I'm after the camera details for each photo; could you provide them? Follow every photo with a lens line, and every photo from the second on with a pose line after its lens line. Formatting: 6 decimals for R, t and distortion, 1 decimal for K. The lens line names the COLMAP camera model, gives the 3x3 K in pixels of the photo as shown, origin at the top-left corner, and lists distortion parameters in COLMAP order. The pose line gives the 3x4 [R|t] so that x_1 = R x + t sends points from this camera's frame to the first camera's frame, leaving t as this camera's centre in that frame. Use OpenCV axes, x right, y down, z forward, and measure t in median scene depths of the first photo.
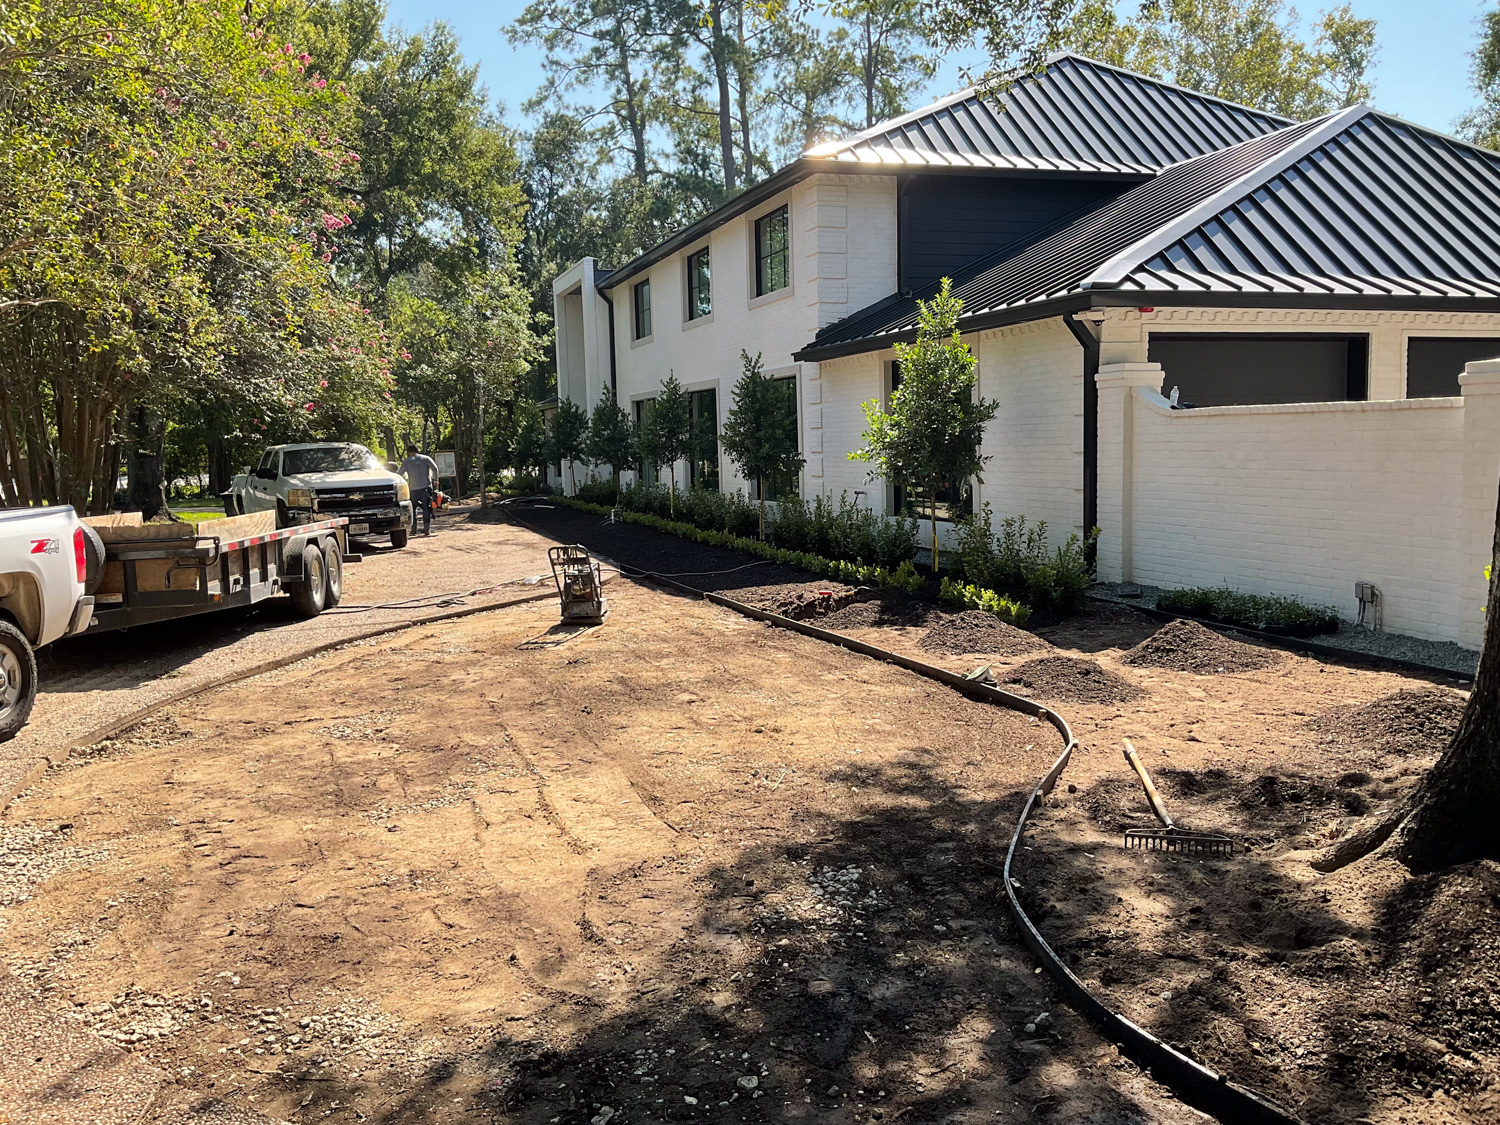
lens RADIAL K [[1237.8, 0, 742.0], [0, 1237.8, 569.8], [0, 0, 1]] dist [0.119614, -0.267564]
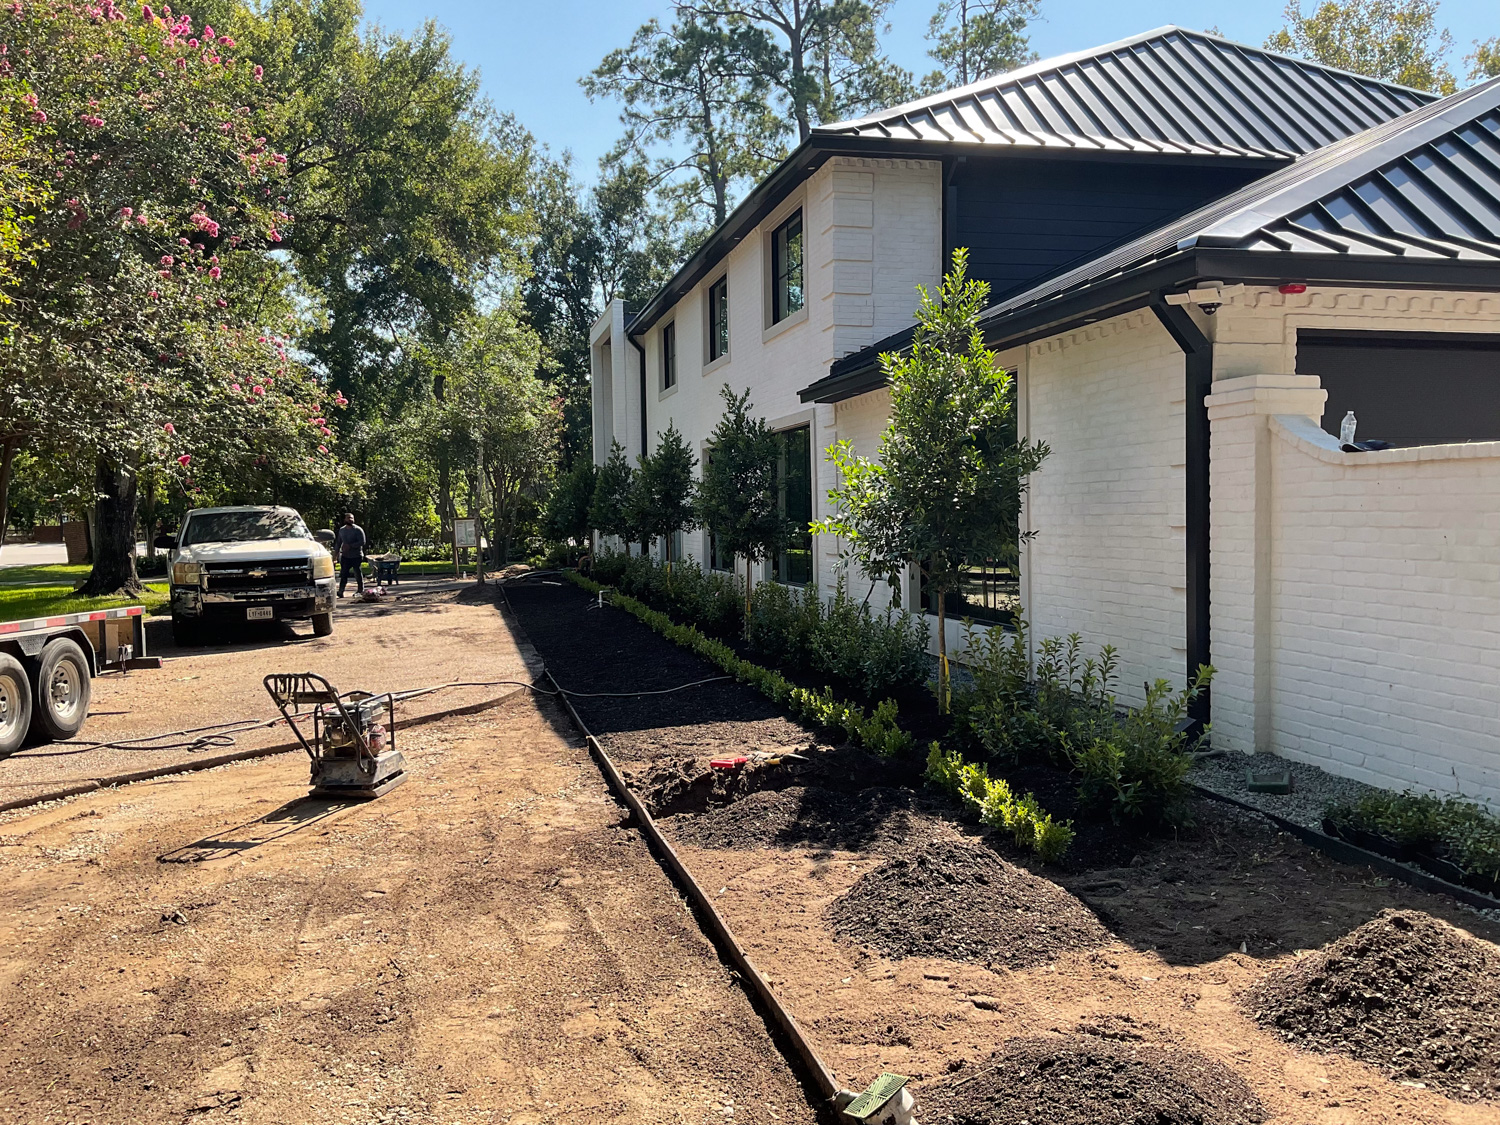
lens RADIAL K [[1237.8, 0, 742.0], [0, 1237.8, 569.8], [0, 0, 1]] dist [0.119614, -0.267564]
pose [[0.995803, 0.014076, -0.090431, 0.073336], [-0.019166, 0.998265, -0.055673, -0.022866], [0.089490, 0.057172, 0.994345, 0.243723]]
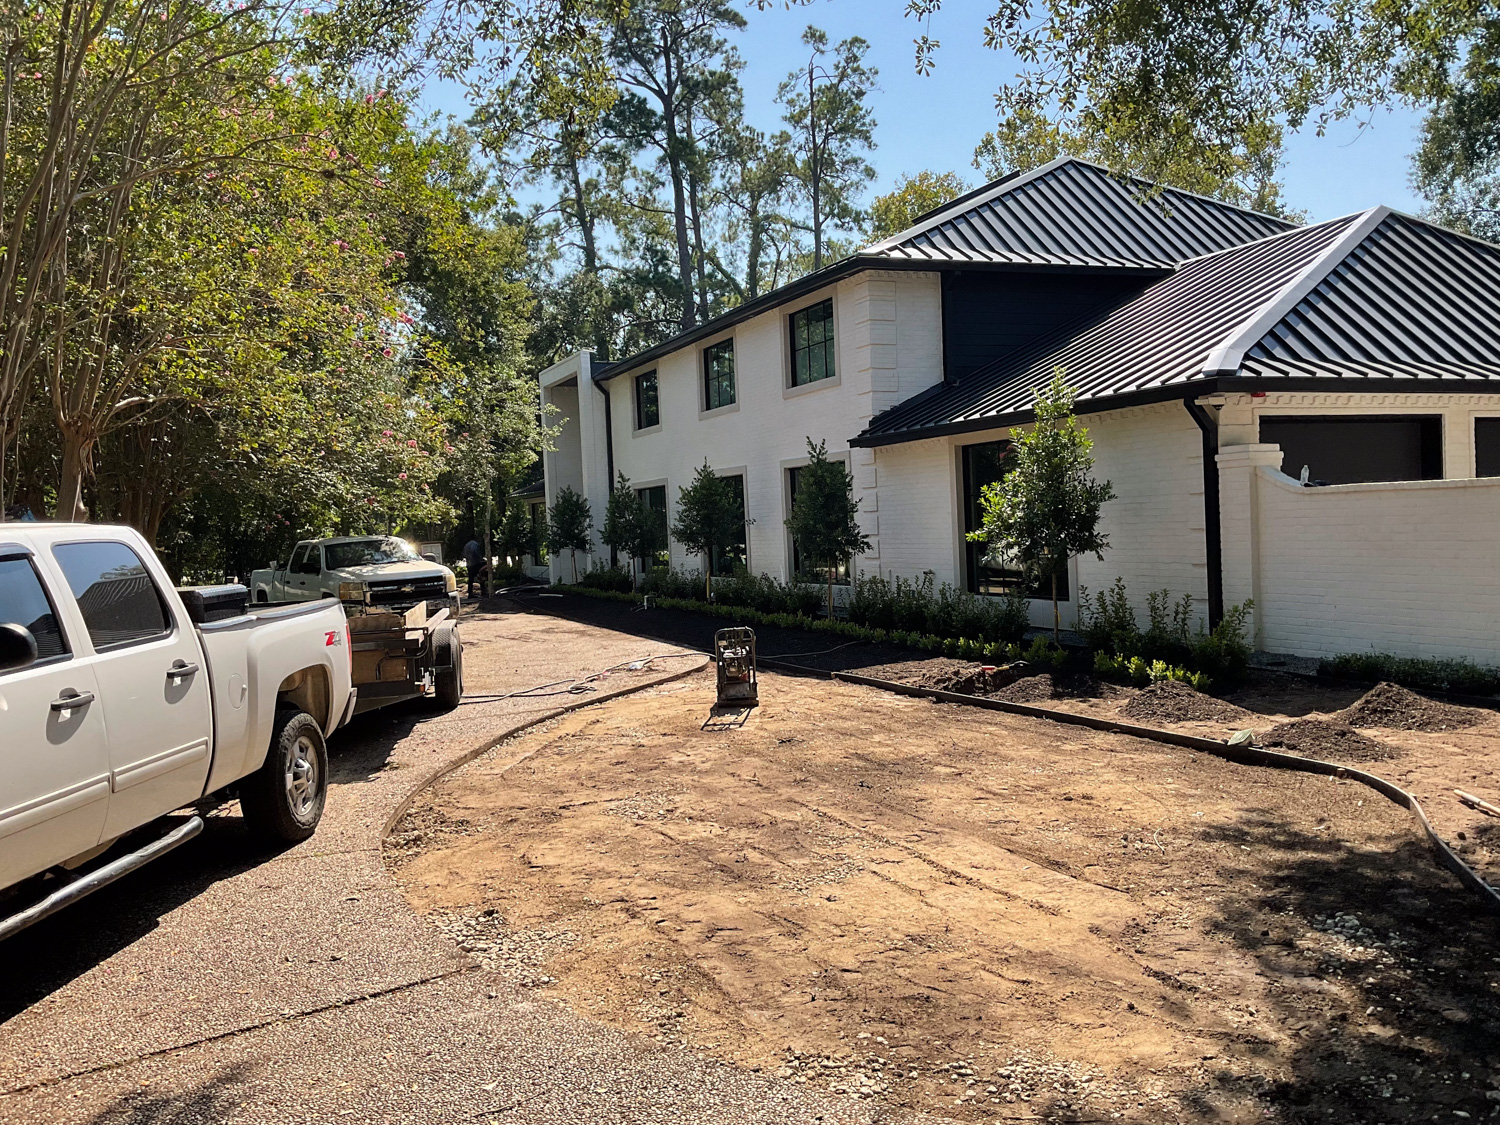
lens RADIAL K [[1237.8, 0, 742.0], [0, 1237.8, 569.8], [0, 0, 1]] dist [0.119614, -0.267564]
pose [[0.996956, -0.020765, 0.075146, -0.122255], [0.025930, 0.997320, -0.068415, 0.001428], [-0.073524, 0.070156, 0.994823, -0.010743]]
